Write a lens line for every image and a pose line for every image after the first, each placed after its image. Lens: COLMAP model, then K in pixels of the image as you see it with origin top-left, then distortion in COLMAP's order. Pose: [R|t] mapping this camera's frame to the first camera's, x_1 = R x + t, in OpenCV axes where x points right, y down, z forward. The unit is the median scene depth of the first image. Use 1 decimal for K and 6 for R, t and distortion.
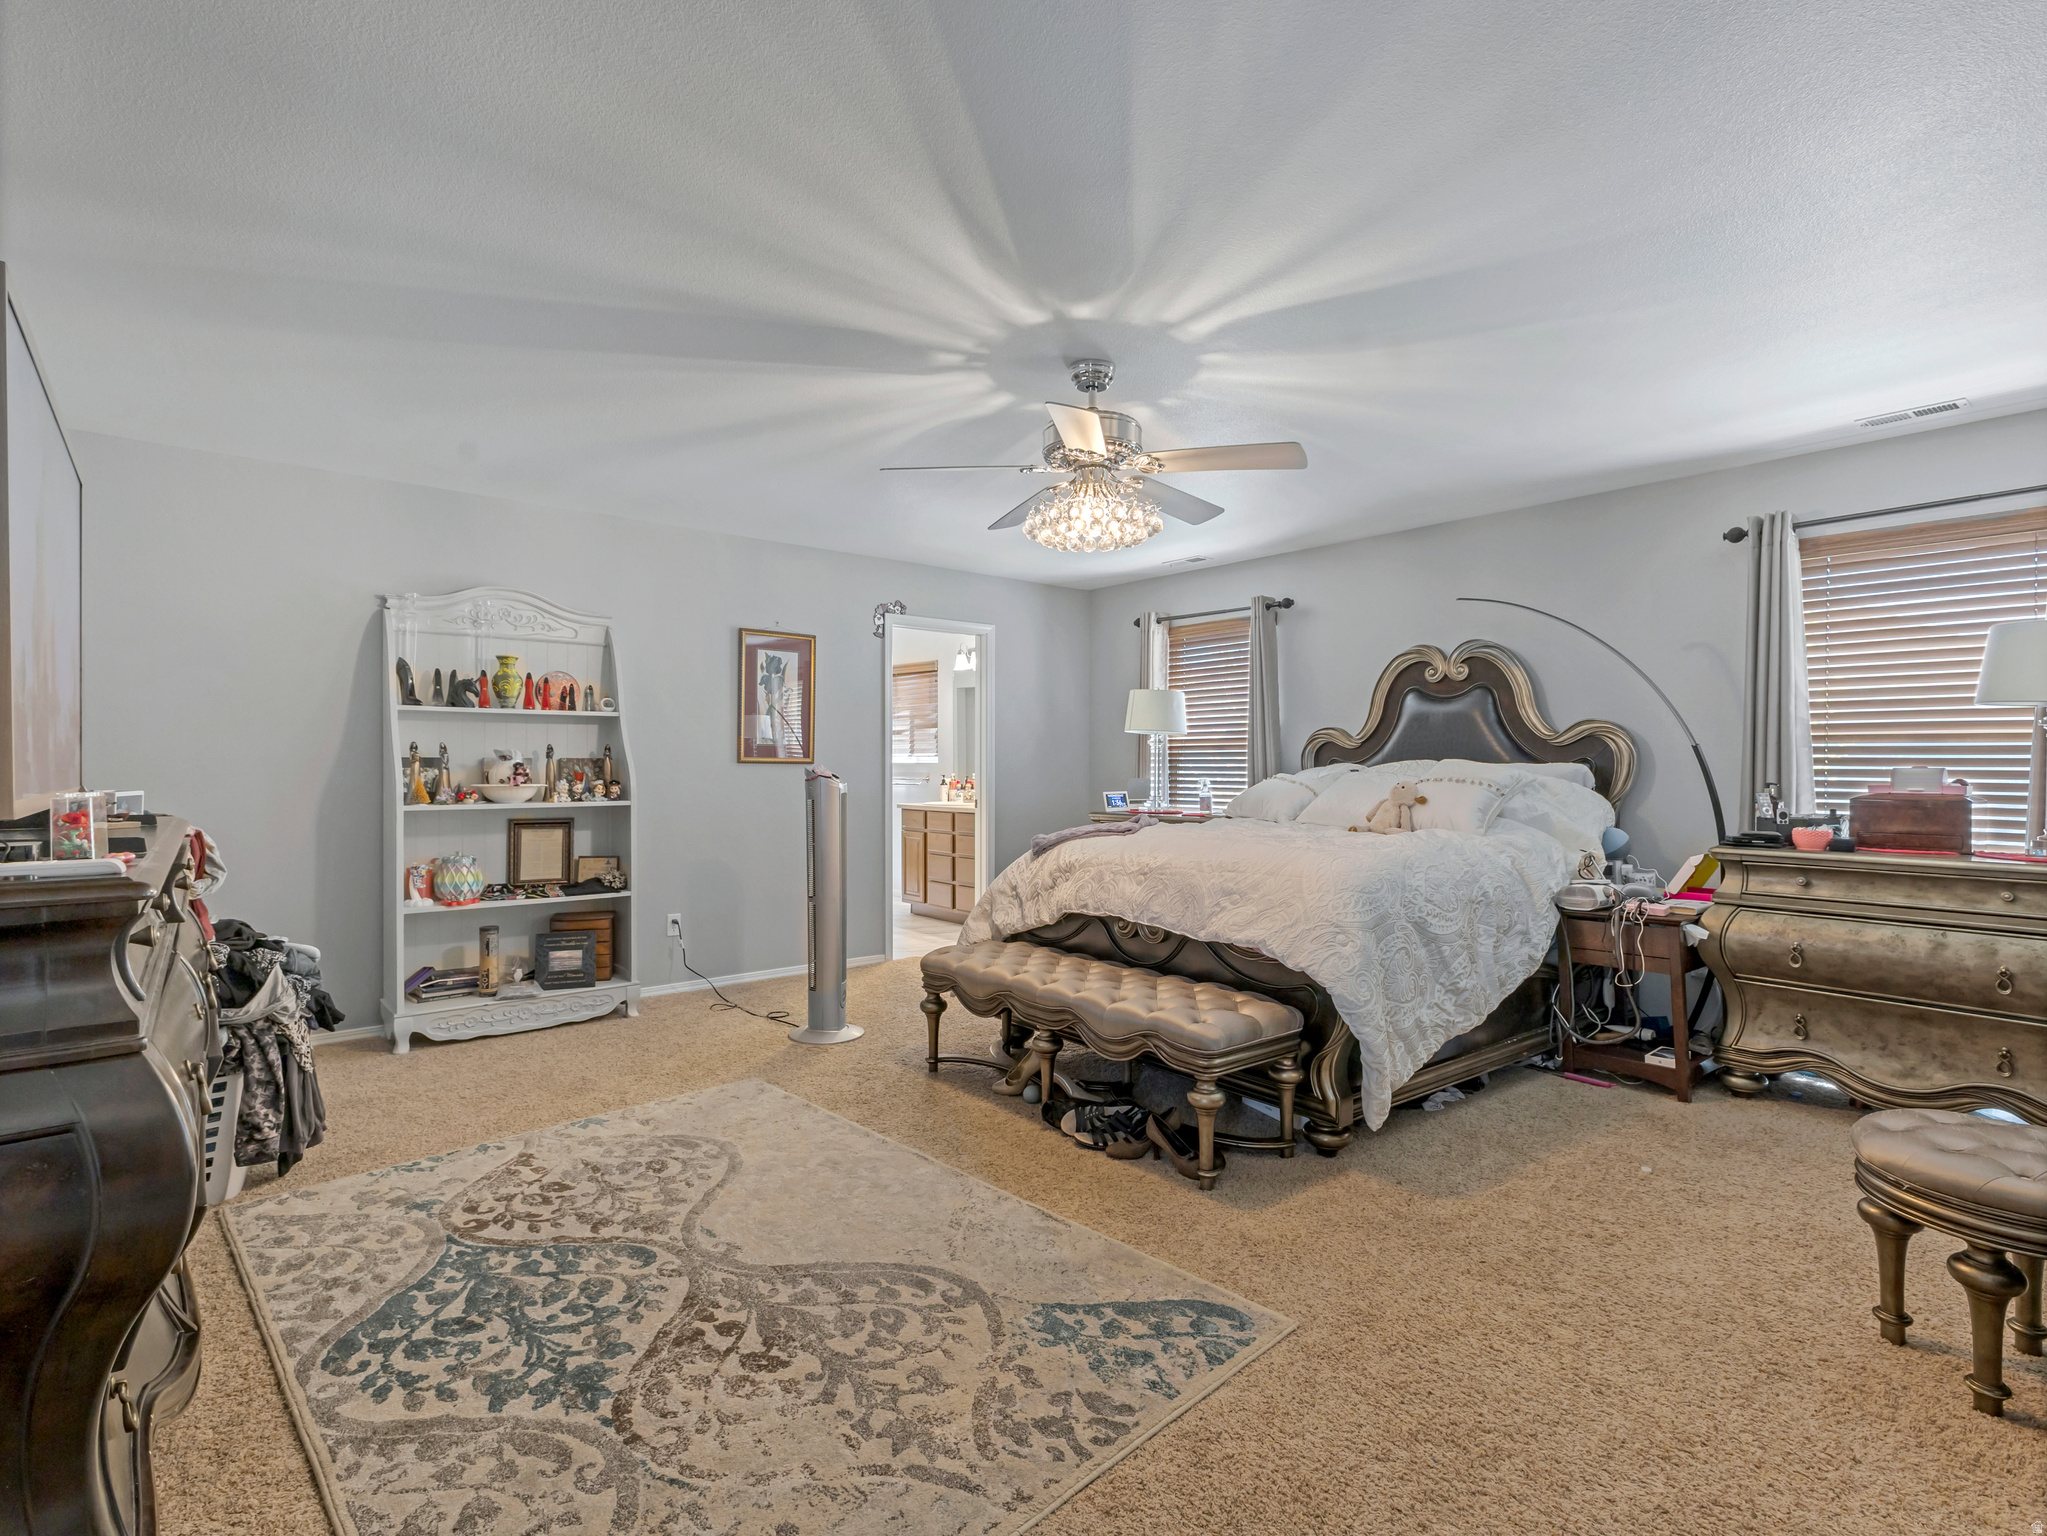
lens RADIAL K [[1026.2, 0, 1035.4], [0, 1026.2, 775.7], [0, 0, 1]] dist [0.010463, -0.001883]
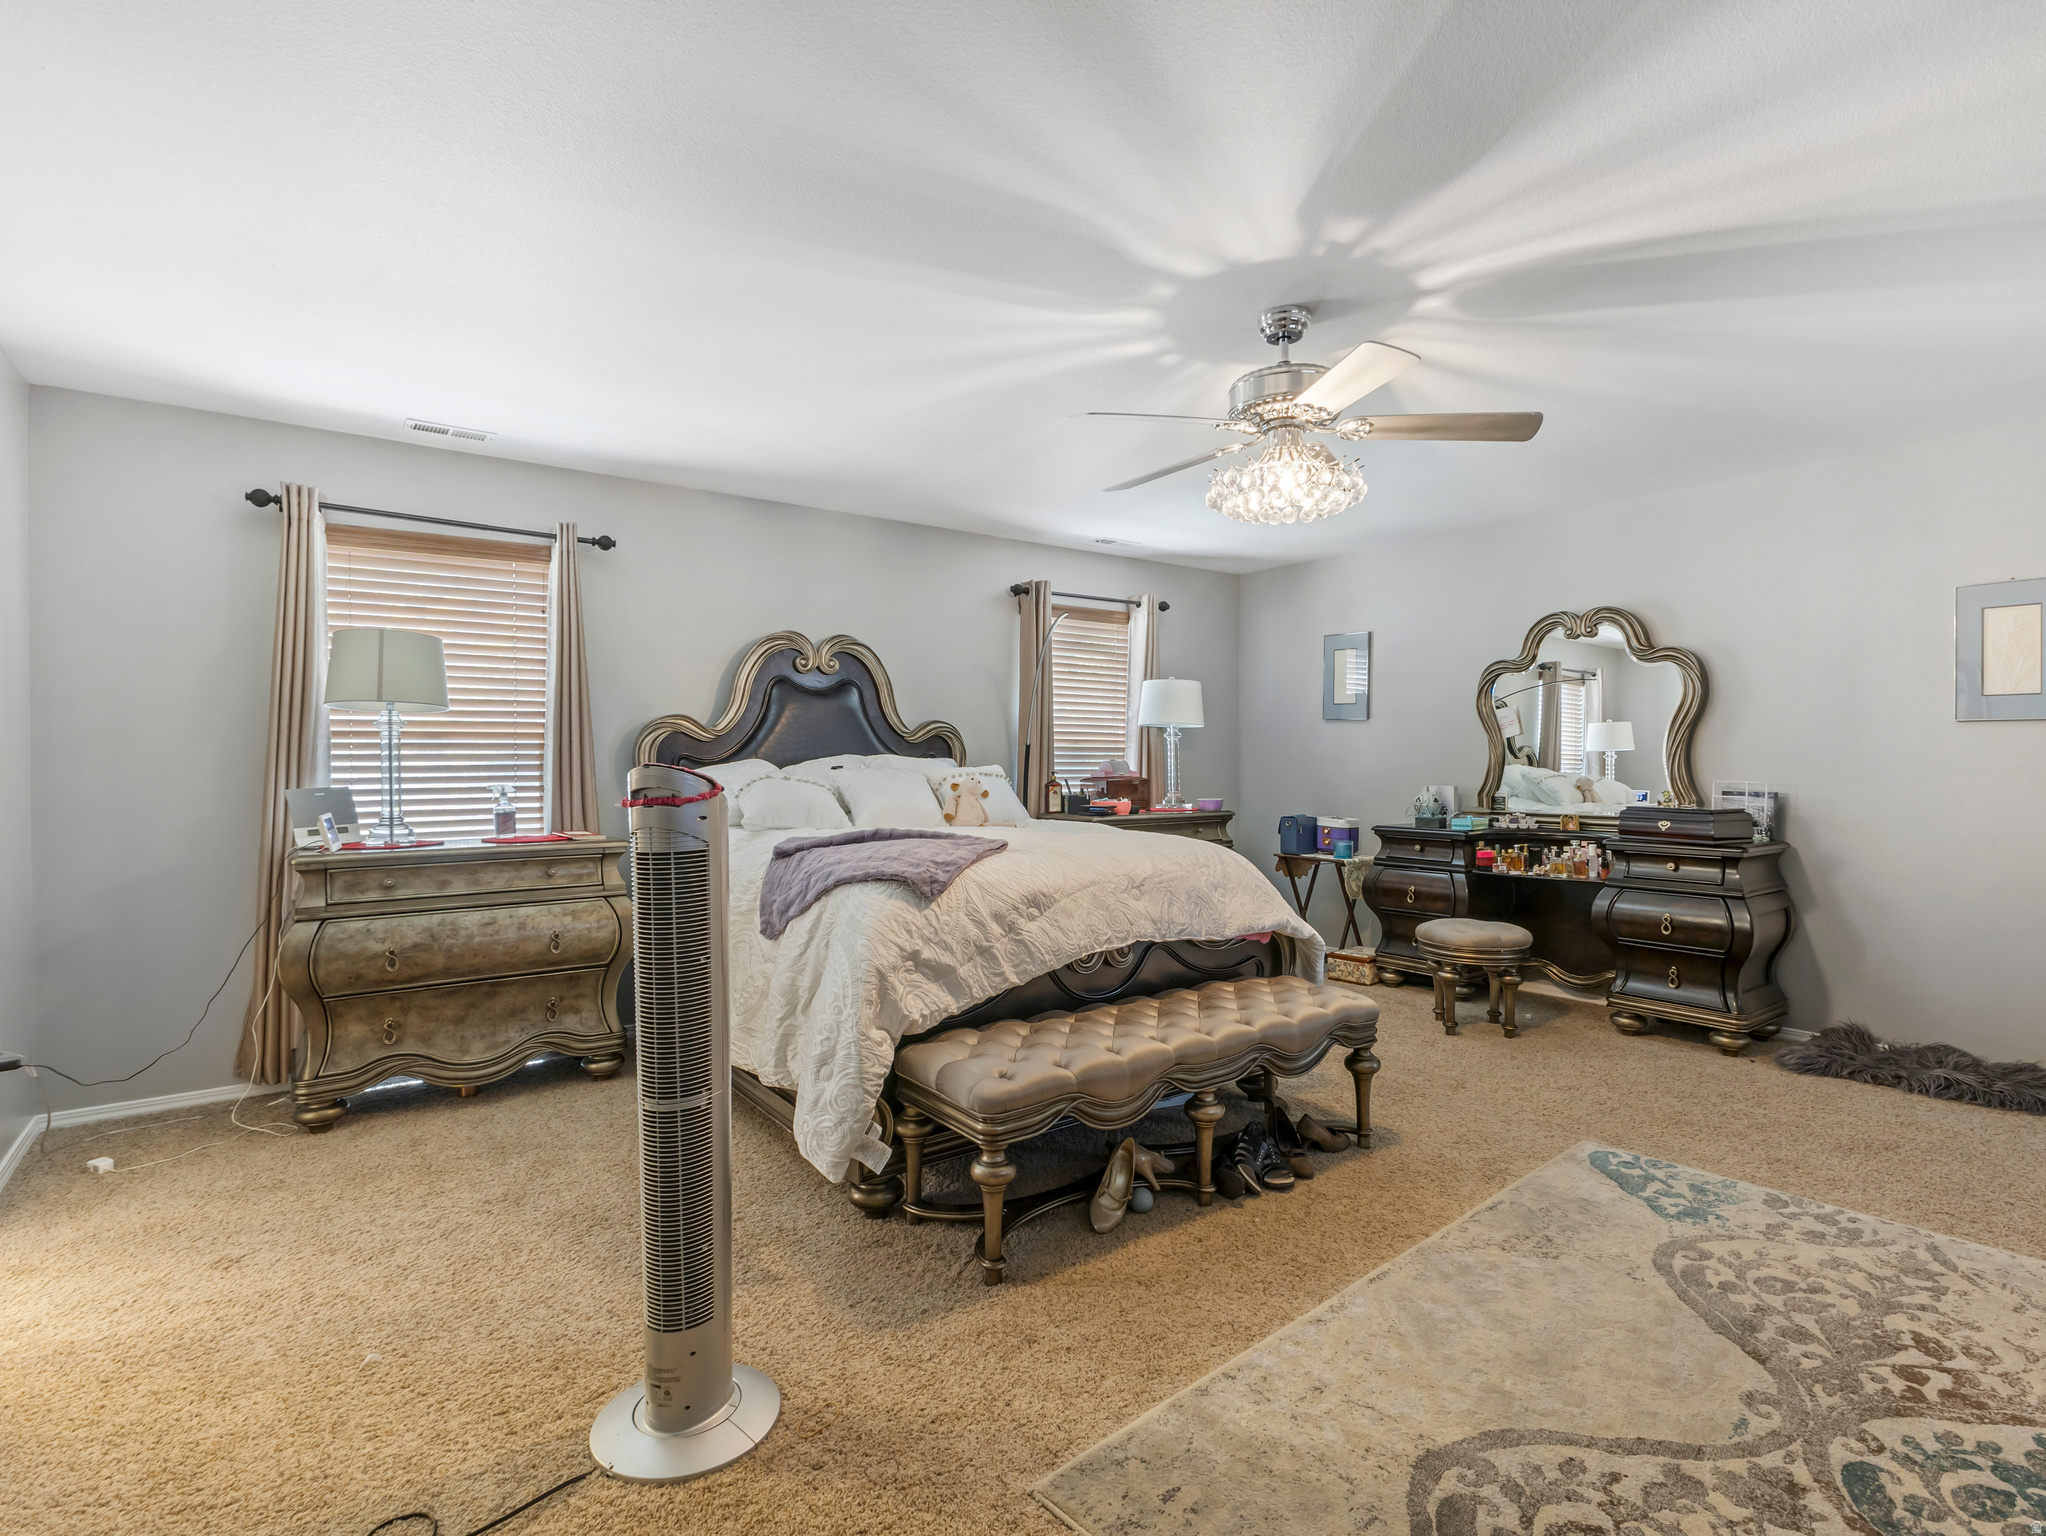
lens RADIAL K [[1025.7, 0, 1036.4], [0, 1025.7, 757.1], [0, 0, 1]] dist [0.010463, -0.001883]
pose [[0.042040, 0.005882, 0.999099, -0.949011], [0.017499, 0.999825, -0.006623, -0.007762], [-0.998963, 0.017762, 0.041930, 1.318192]]
